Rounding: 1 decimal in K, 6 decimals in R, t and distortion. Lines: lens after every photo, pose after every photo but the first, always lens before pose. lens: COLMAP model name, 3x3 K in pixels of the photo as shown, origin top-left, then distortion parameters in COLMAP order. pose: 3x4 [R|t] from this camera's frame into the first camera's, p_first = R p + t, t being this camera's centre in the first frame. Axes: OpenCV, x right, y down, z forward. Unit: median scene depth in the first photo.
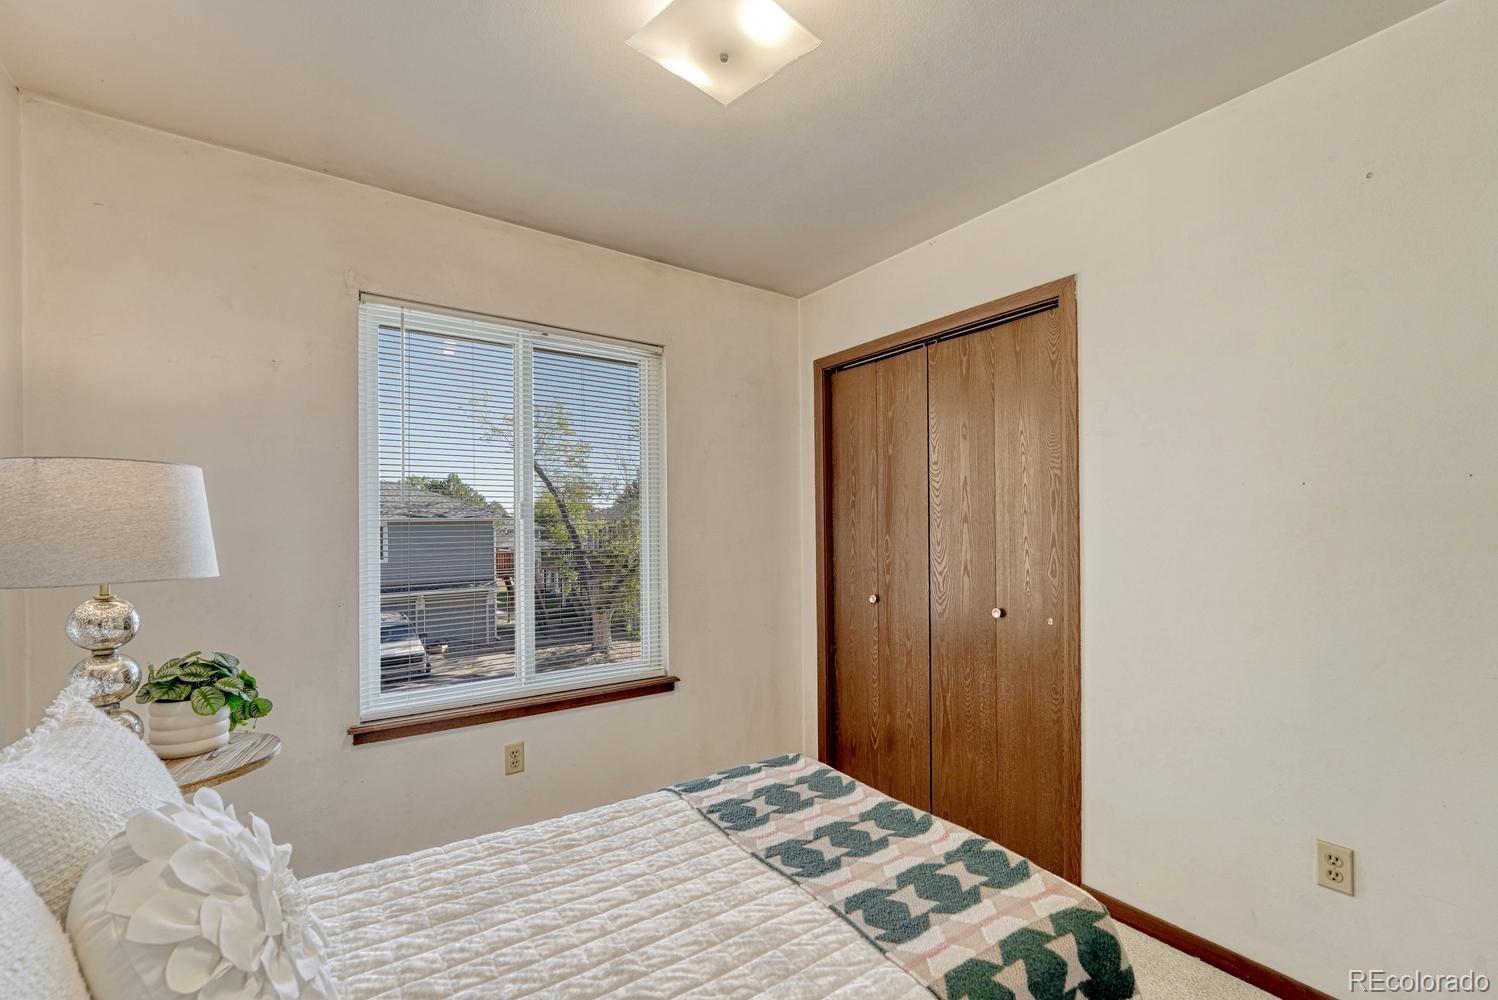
lens RADIAL K [[629.6, 0, 759.6], [0, 629.6, 535.5], [0, 0, 1]] dist [-0.013964, 0.003120]
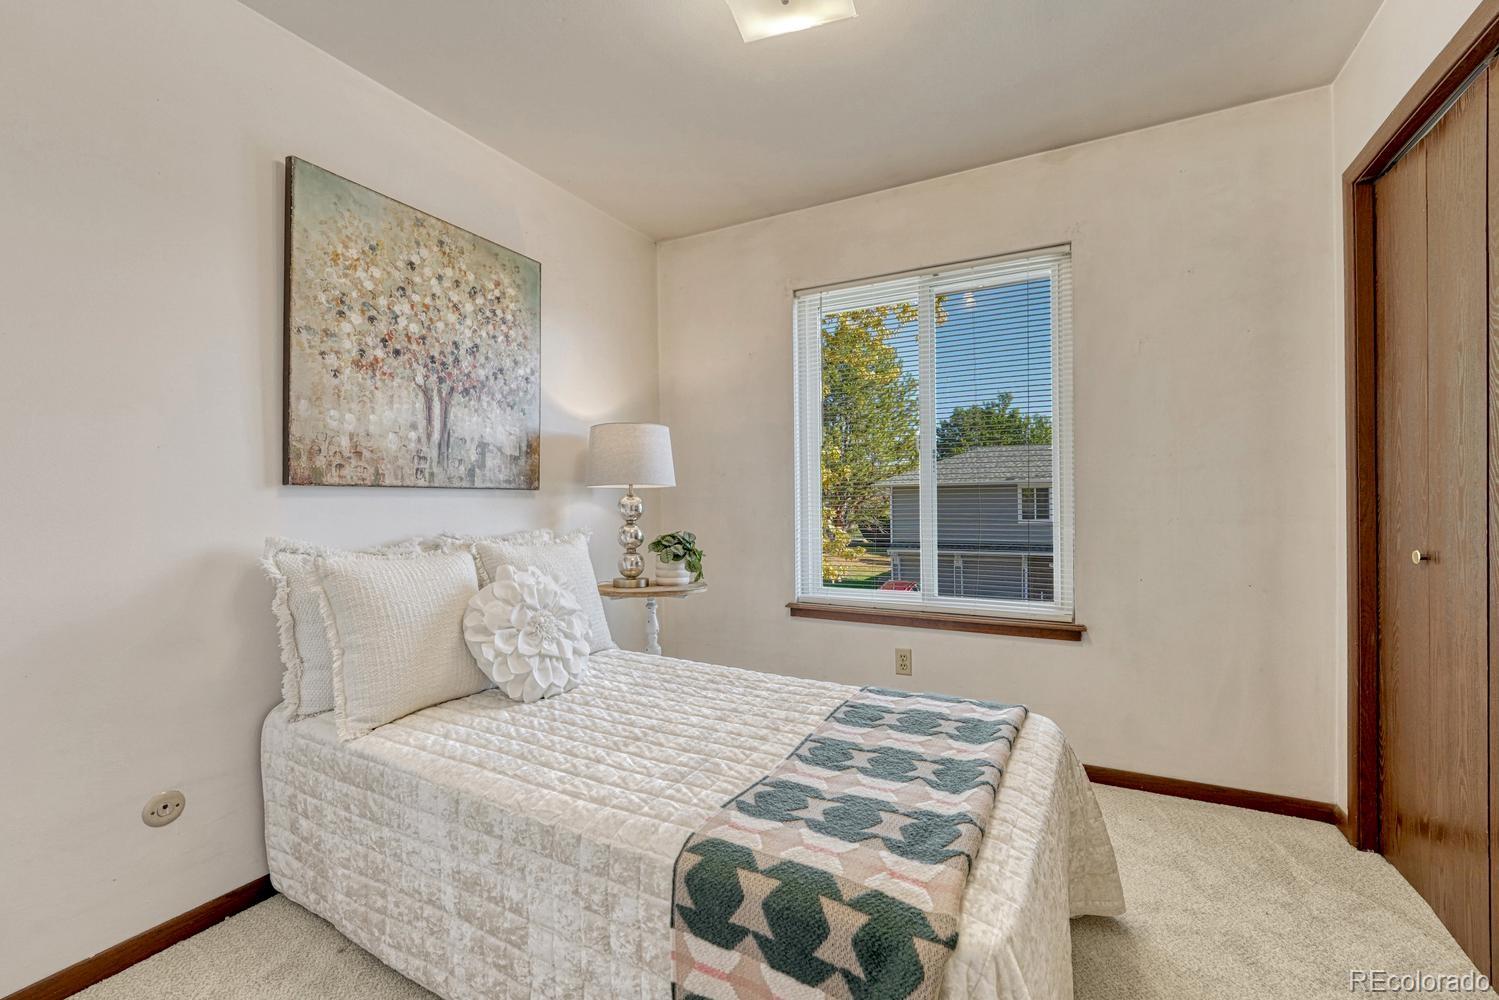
lens RADIAL K [[630.0, 0, 738.3], [0, 630.0, 510.7], [0, 0, 1]] dist [-0.013964, 0.003120]
pose [[0.439253, 0.021607, -0.898103, 0.845951], [-0.002420, 0.999736, 0.022869, 0.098514], [0.898360, -0.007872, 0.439189, 0.405730]]
